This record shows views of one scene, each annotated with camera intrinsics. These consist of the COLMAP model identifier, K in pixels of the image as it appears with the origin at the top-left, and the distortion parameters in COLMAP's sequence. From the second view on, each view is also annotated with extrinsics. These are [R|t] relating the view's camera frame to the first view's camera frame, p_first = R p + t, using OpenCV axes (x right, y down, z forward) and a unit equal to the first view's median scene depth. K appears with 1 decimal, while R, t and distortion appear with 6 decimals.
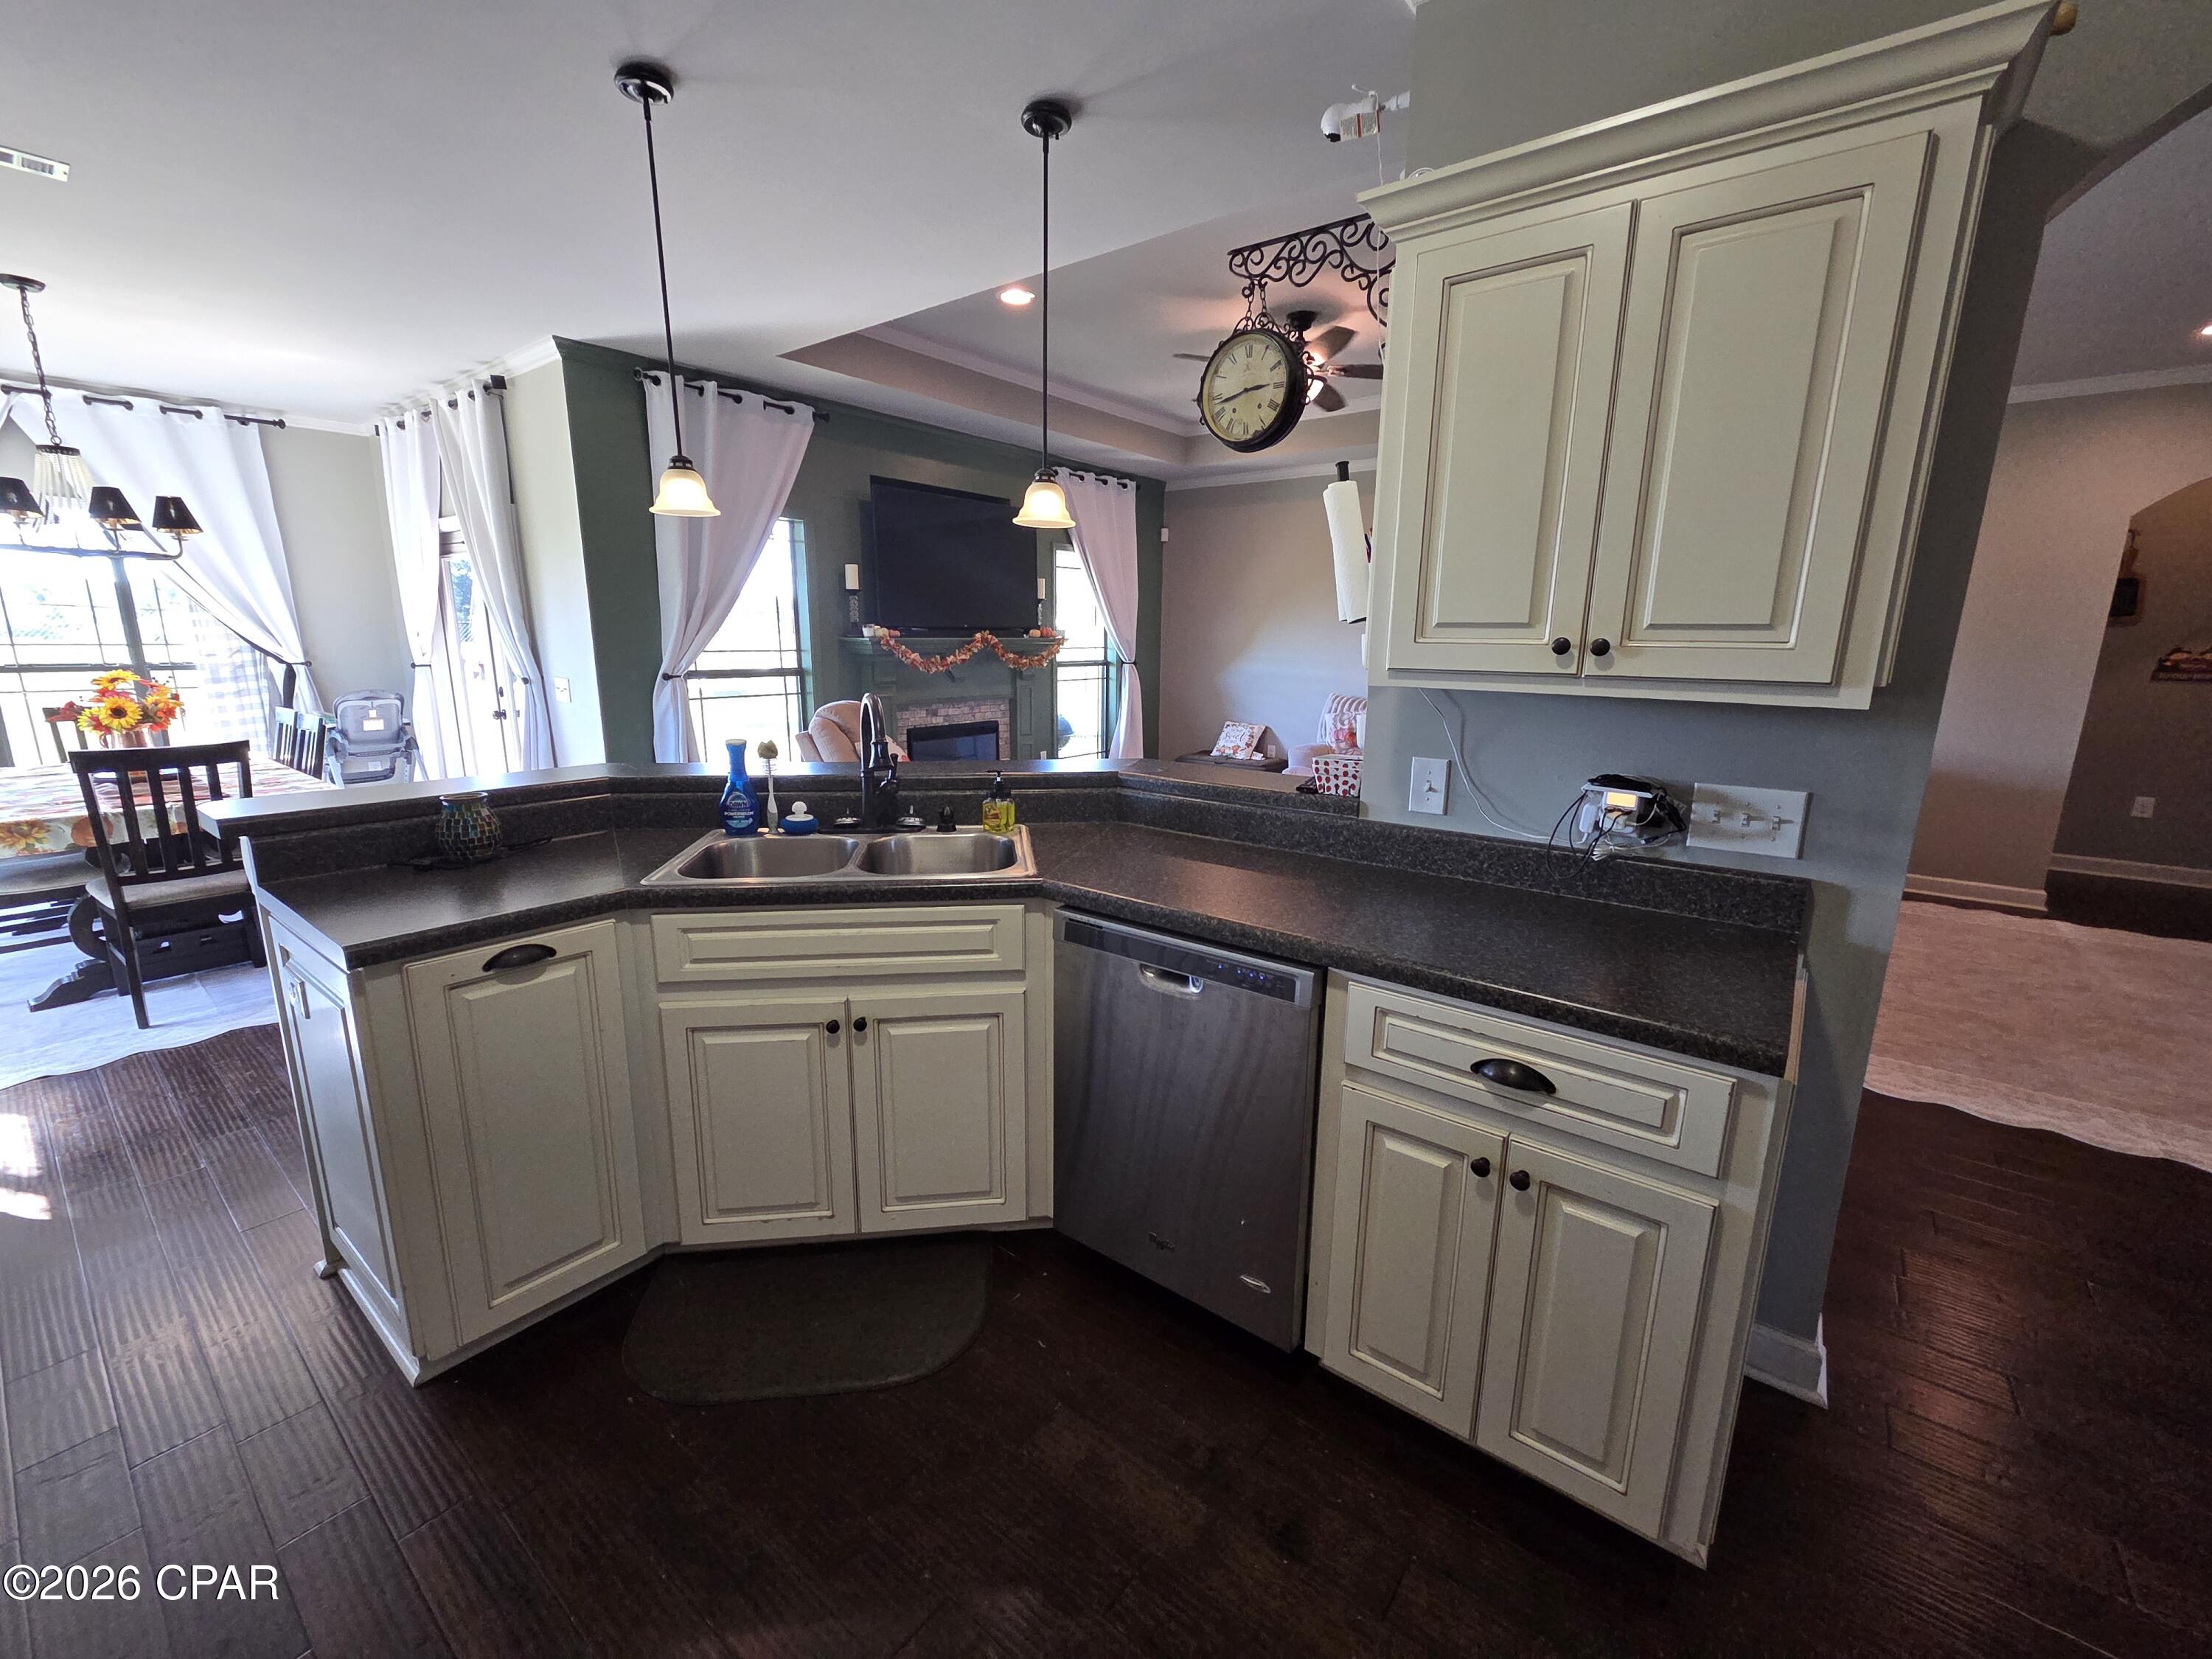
lens RADIAL K [[906.8, 0, 1102.9], [0, 906.8, 828.7], [0, 0, 1]] dist [0.000758, -0.001021]
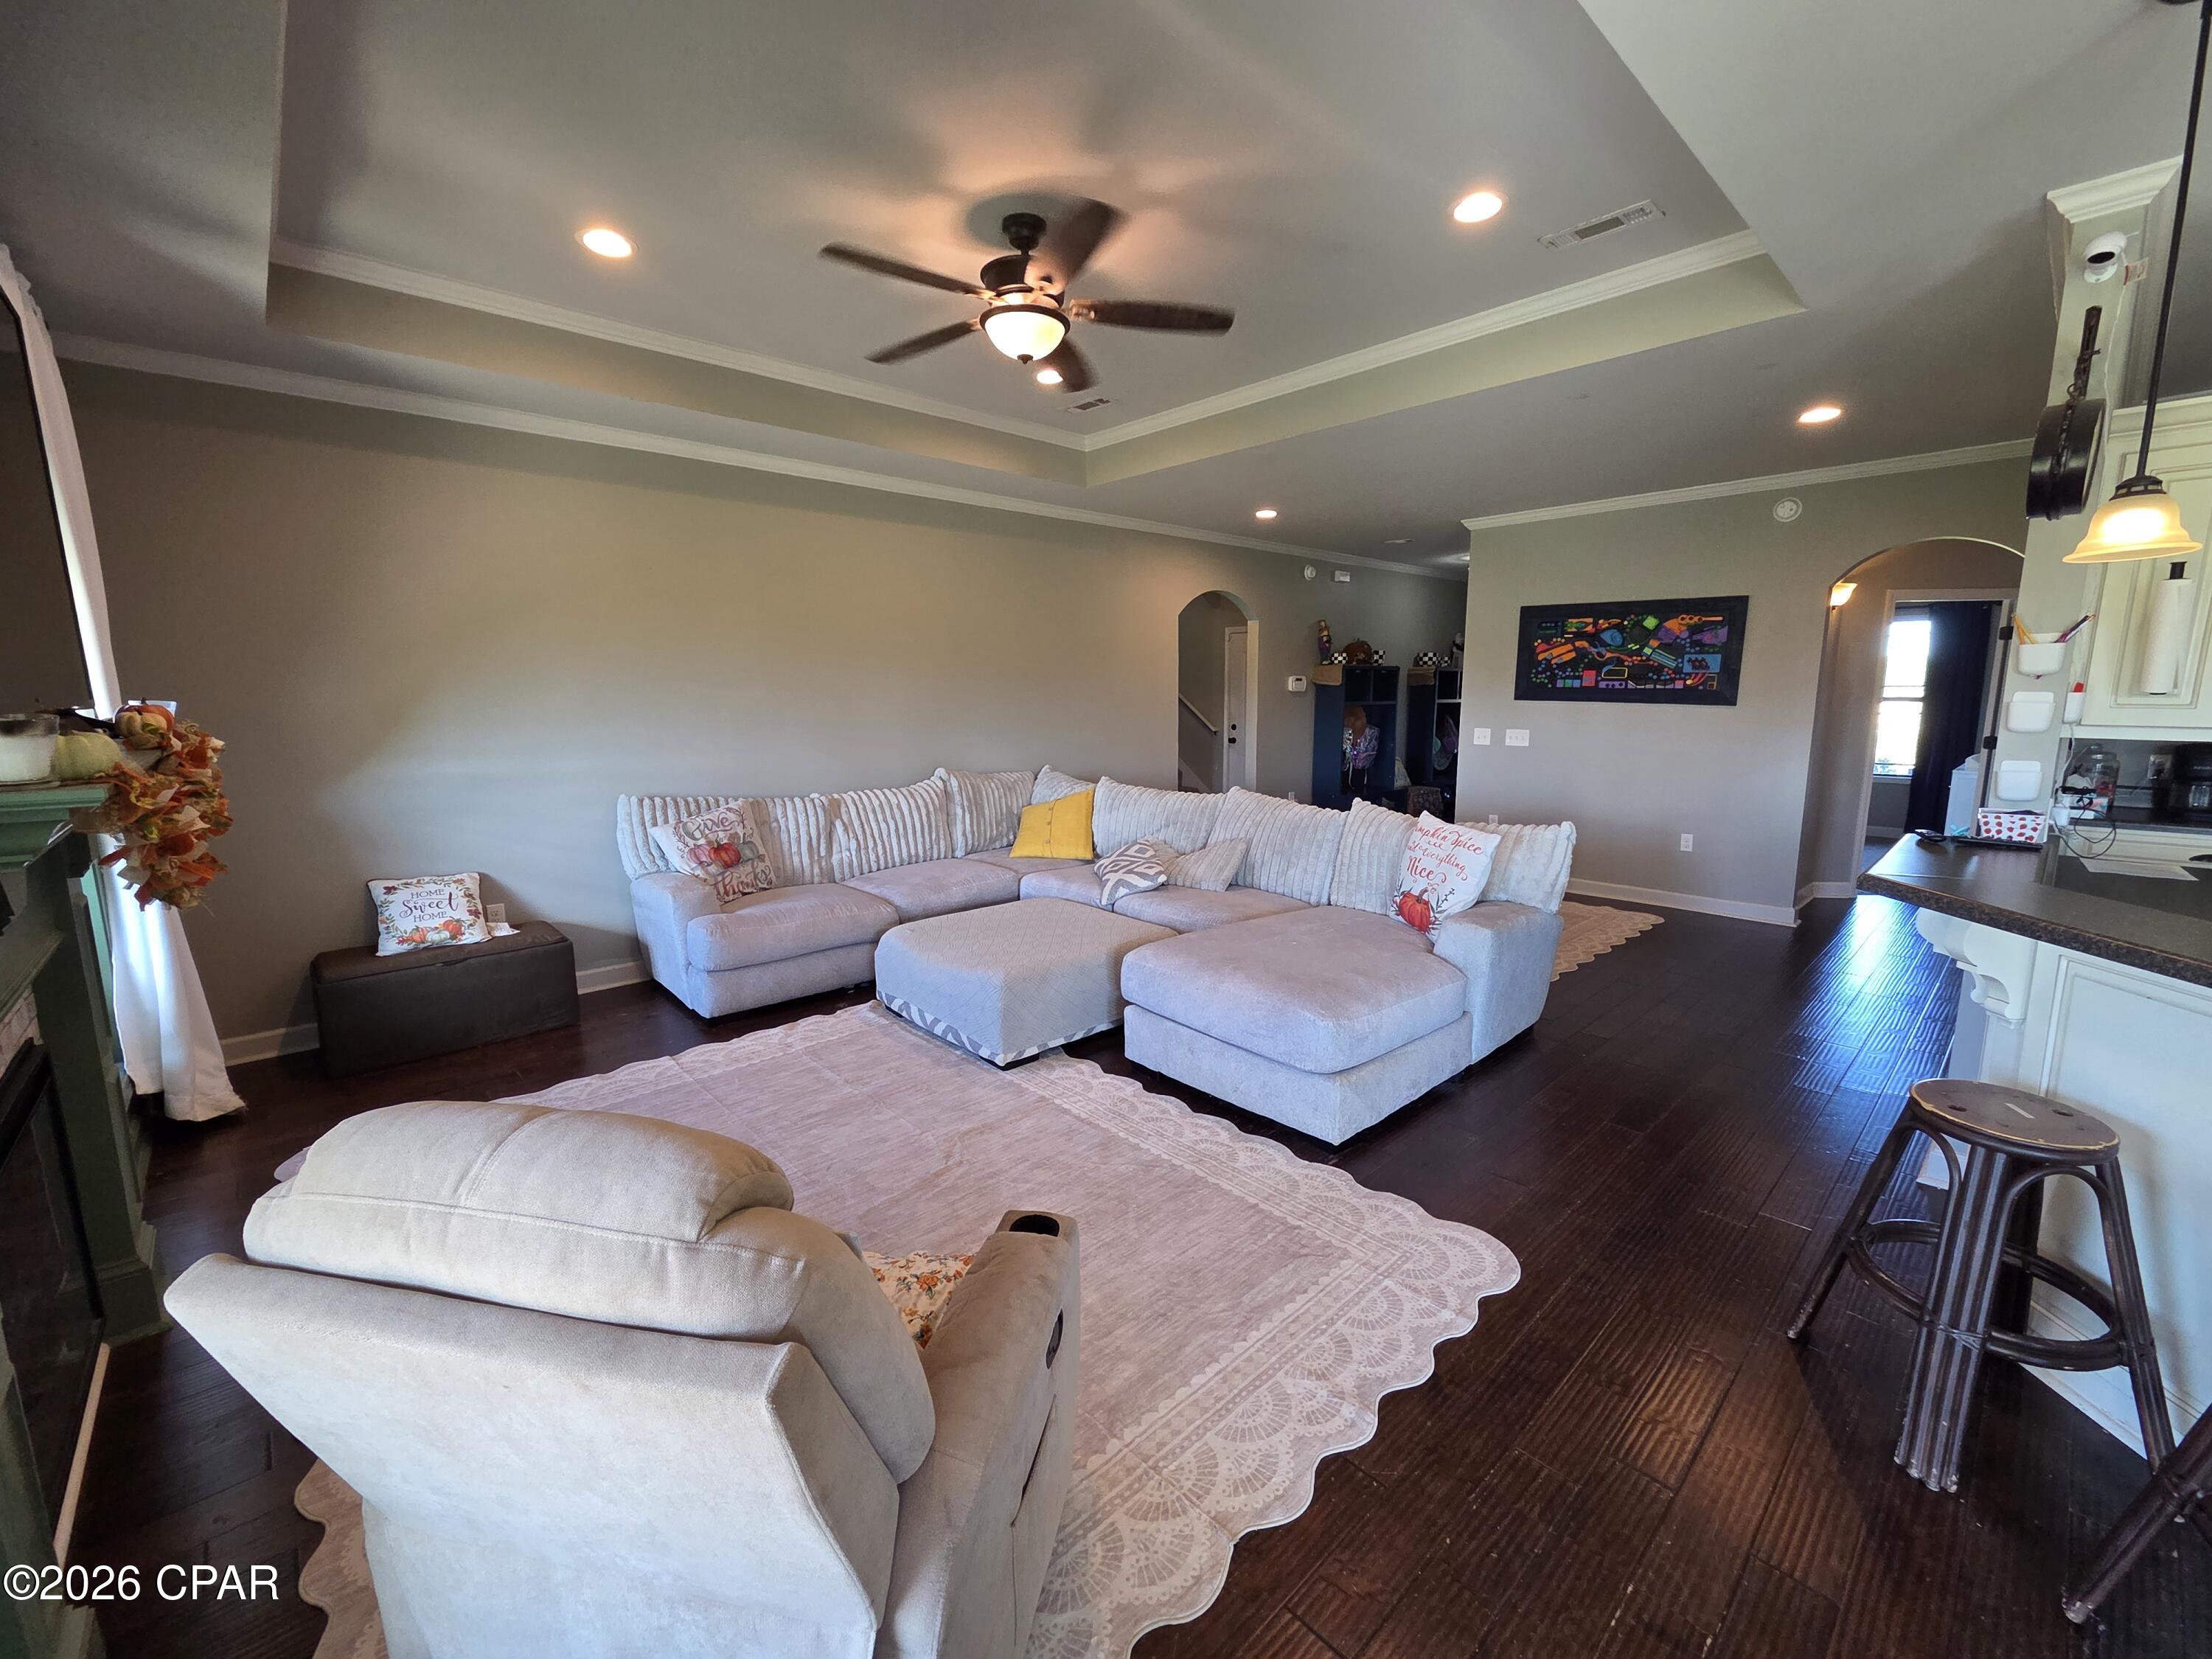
lens RADIAL K [[906.8, 0, 1102.9], [0, 906.8, 828.7], [0, 0, 1]] dist [0.000758, -0.001021]
pose [[0.156116, -0.164500, 0.973944, -0.918748], [0.216983, 0.967660, 0.128658, -0.410925], [-0.963611, 0.191244, 0.186761, 1.727613]]
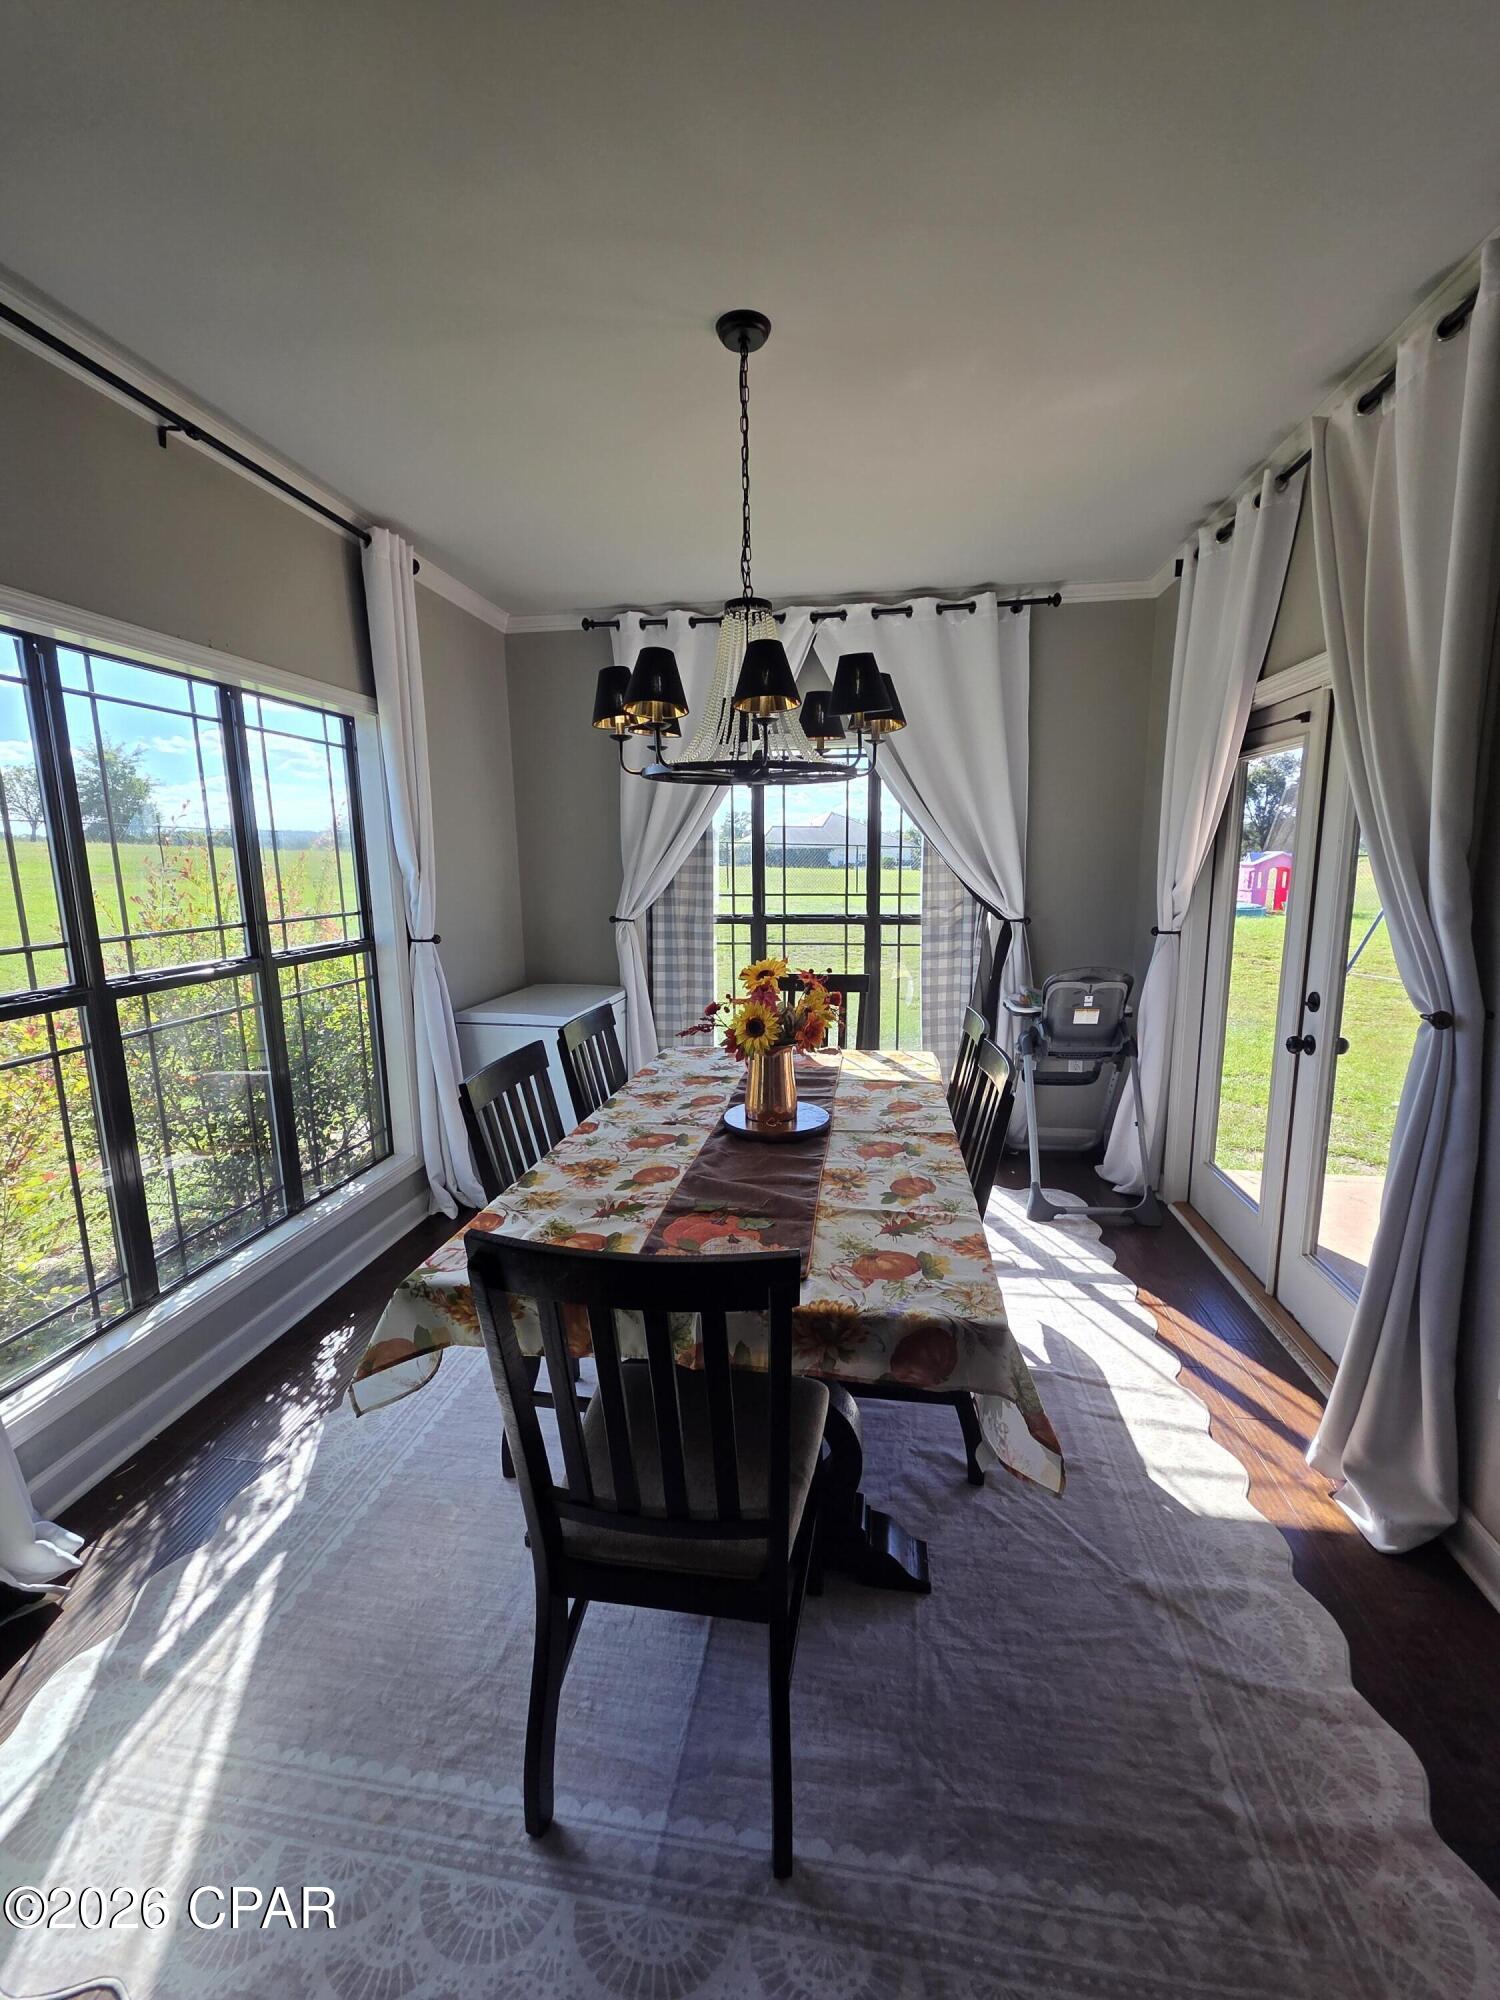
lens RADIAL K [[819.9, 0, 750.0], [0, 819.9, 1000.0], [0, 0, 1]] dist [0.000758, -0.001021]
pose [[0.499771, 0.131307, -0.856147, -0.980558], [-0.165443, 0.984715, 0.054449, -0.285373], [0.850211, 0.114431, 0.513855, 1.133923]]
